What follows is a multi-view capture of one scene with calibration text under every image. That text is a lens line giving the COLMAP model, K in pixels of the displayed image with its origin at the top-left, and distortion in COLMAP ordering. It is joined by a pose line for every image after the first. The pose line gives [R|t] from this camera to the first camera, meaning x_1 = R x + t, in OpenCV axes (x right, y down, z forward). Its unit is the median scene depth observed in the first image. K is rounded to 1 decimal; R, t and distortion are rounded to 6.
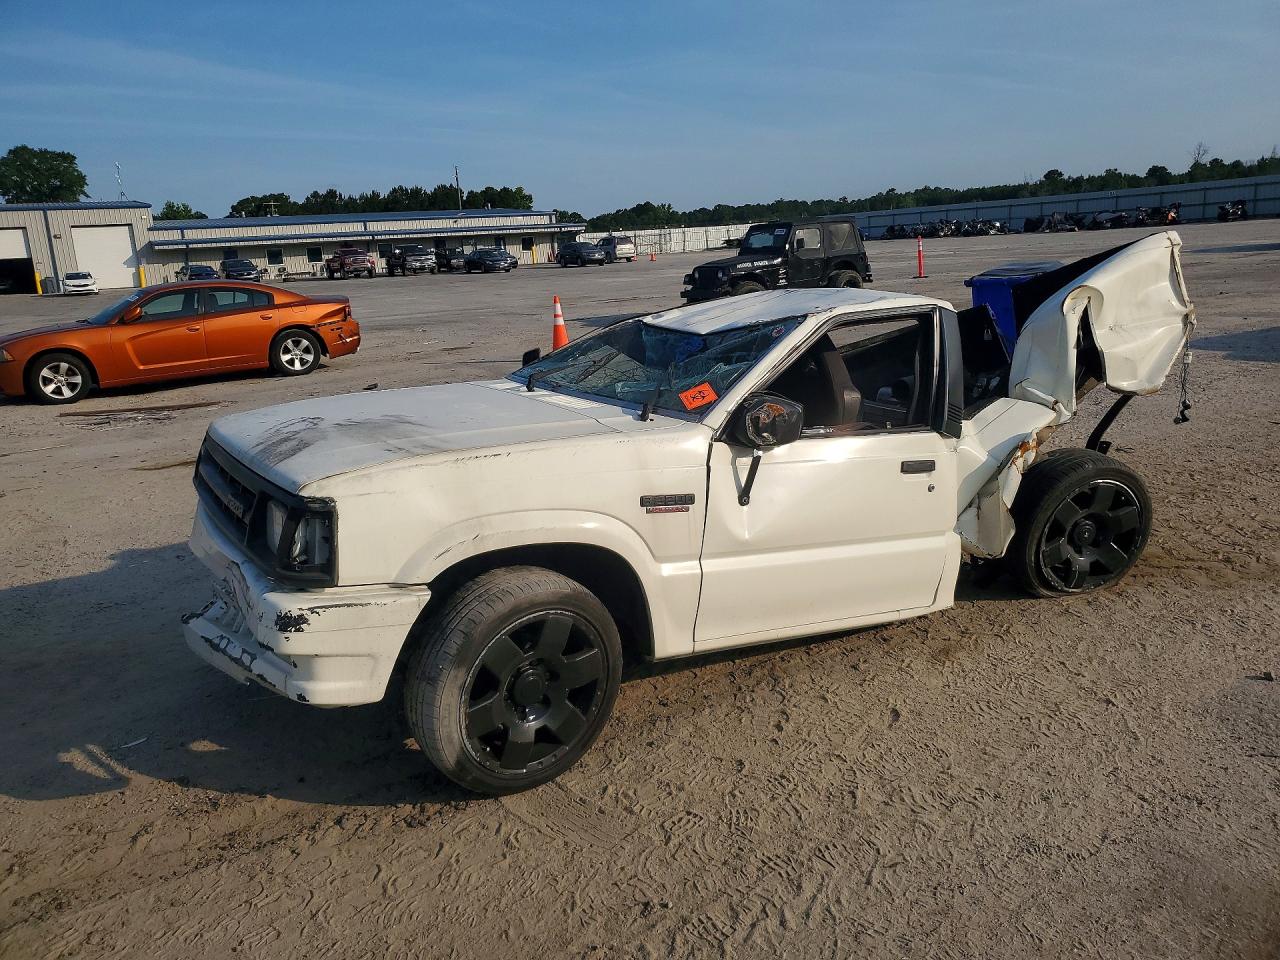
lens RADIAL K [[988.4, 0, 628.7], [0, 988.4, 487.9], [0, 0, 1]] dist [0.023135, 0.003487]
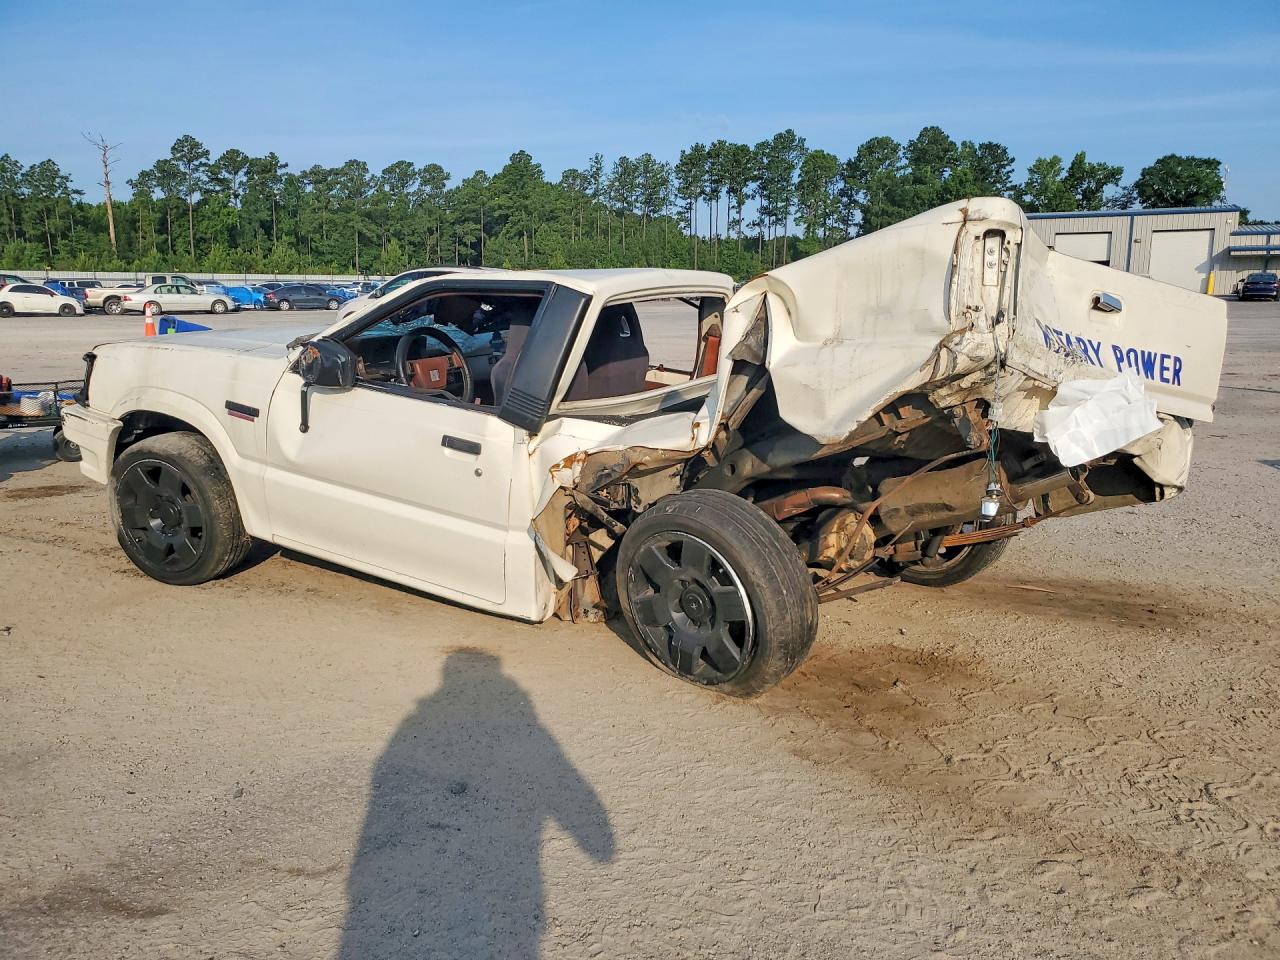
lens RADIAL K [[988.4, 0, 628.7], [0, 988.4, 487.9], [0, 0, 1]] dist [0.023135, 0.003487]
pose [[0.510566, 0.222930, -0.830436, 0.382433], [-0.228600, 0.966240, 0.118839, -0.042856], [0.828893, 0.129163, 0.544291, 0.201743]]
